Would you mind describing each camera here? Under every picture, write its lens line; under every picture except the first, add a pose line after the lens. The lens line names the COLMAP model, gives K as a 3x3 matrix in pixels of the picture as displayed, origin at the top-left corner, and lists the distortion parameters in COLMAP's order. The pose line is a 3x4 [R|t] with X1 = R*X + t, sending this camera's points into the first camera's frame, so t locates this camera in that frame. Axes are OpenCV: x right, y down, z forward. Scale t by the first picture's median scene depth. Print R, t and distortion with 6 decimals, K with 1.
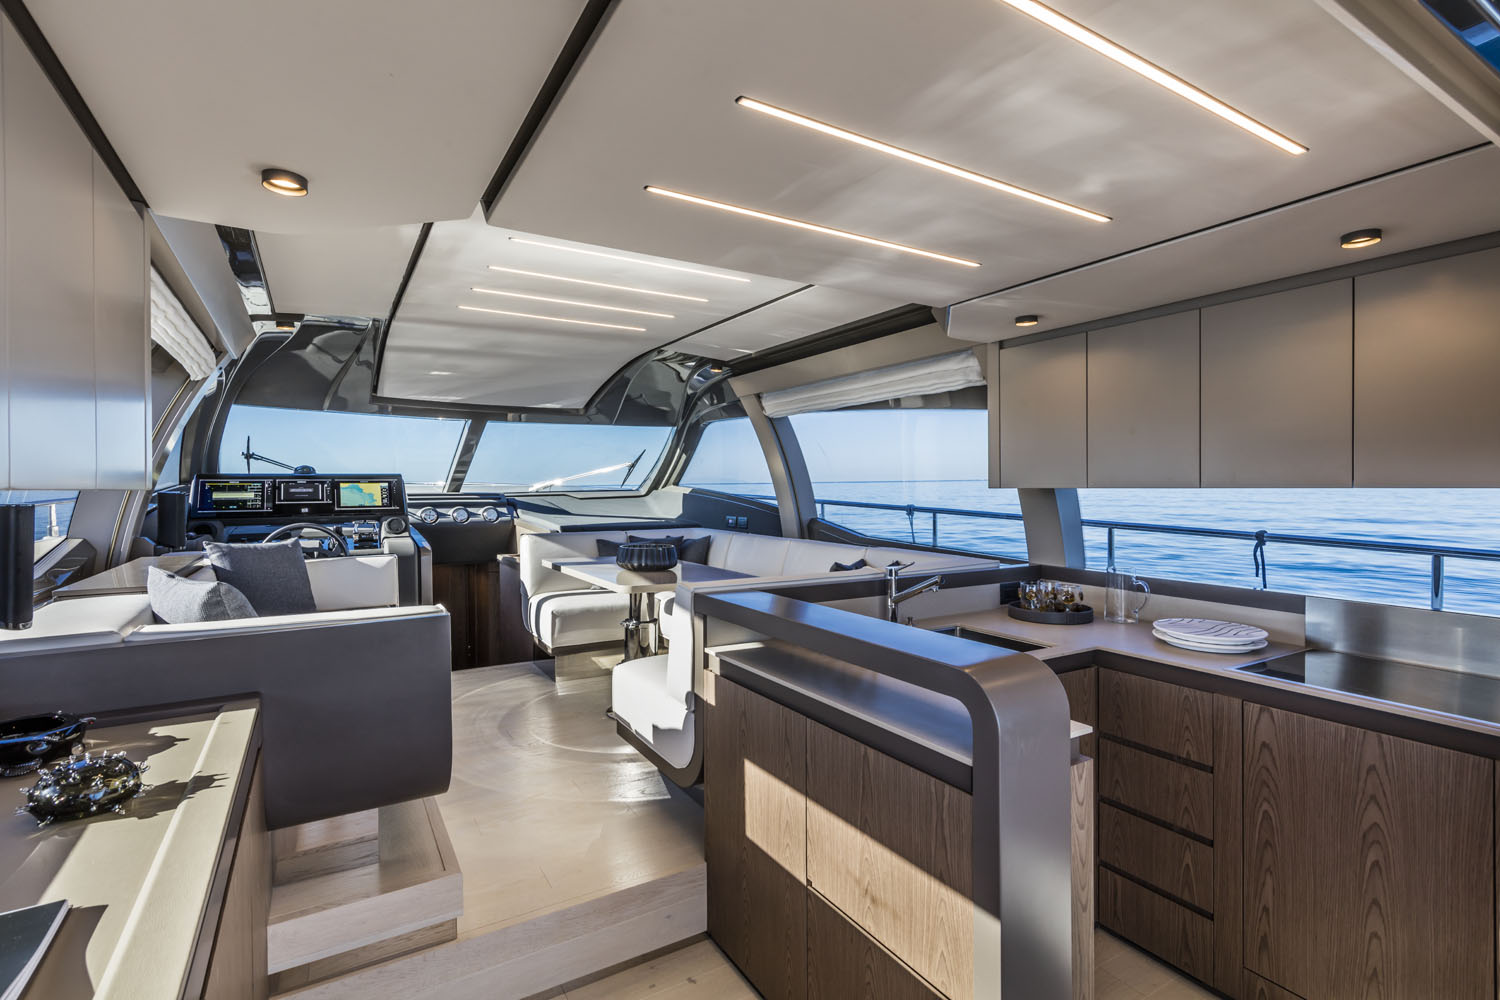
lens RADIAL K [[737.9, 0, 757.2], [0, 737.9, 485.4], [0, 0, 1]] dist [0.002925, 0.000580]
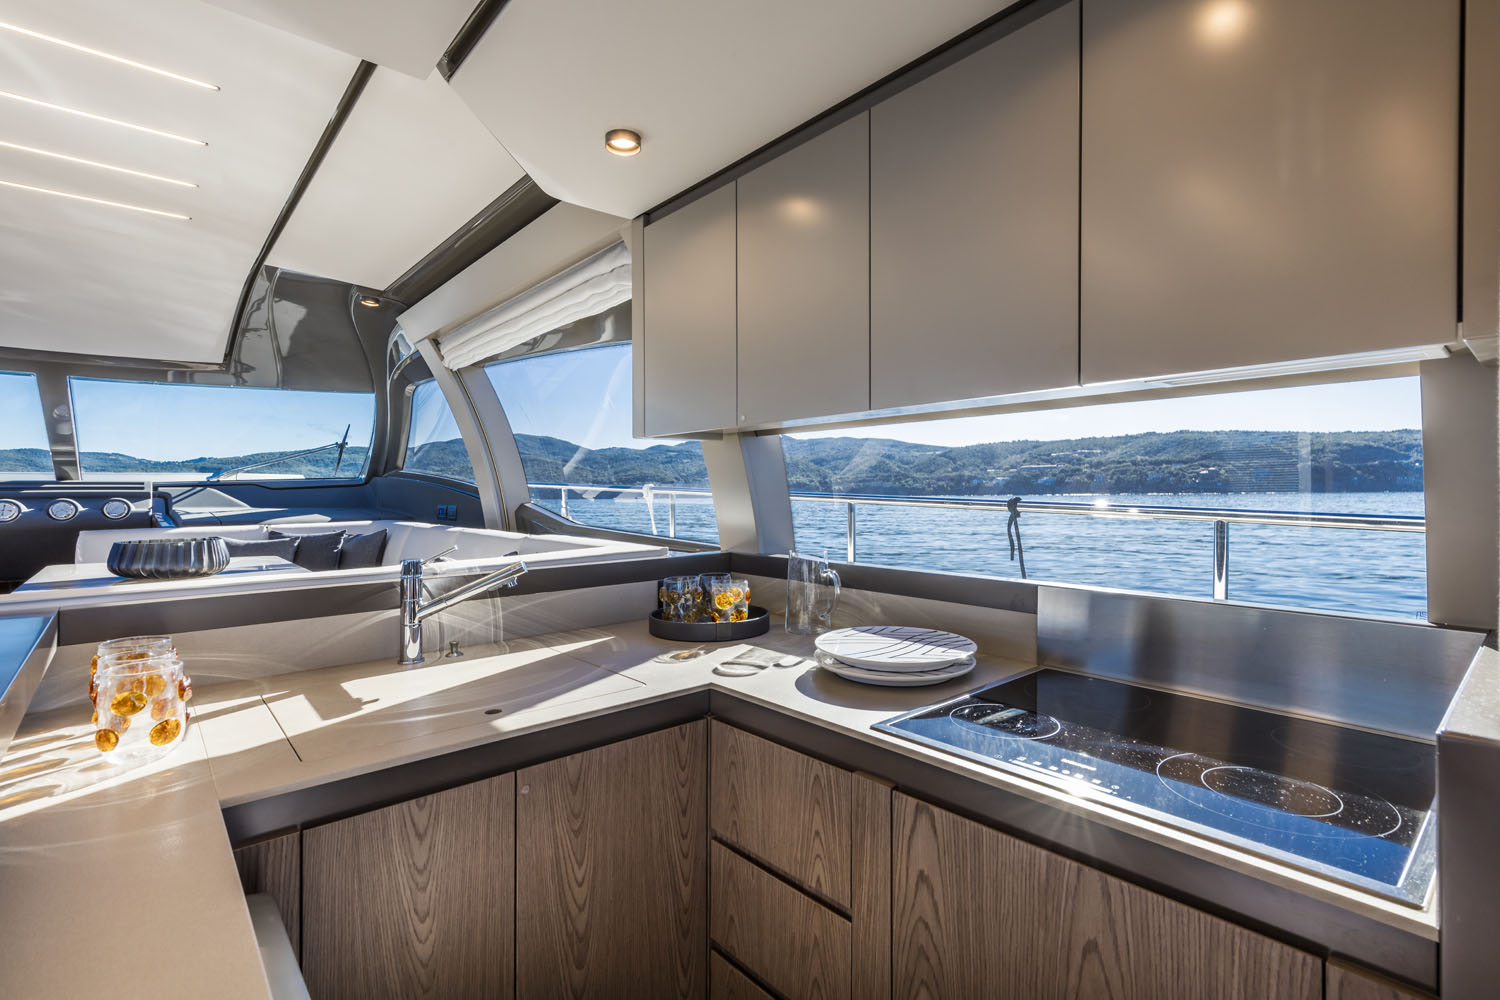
lens RADIAL K [[751.8, 0, 750.0], [0, 751.8, 500.0], [0, 0, 1]] dist [0.012870, -0.000518]
pose [[0.982725, -0.014820, 0.184477, 0.165140], [0.010944, 0.999698, 0.022008, 0.025803], [-0.184748, -0.019609, 0.982590, 0.177173]]
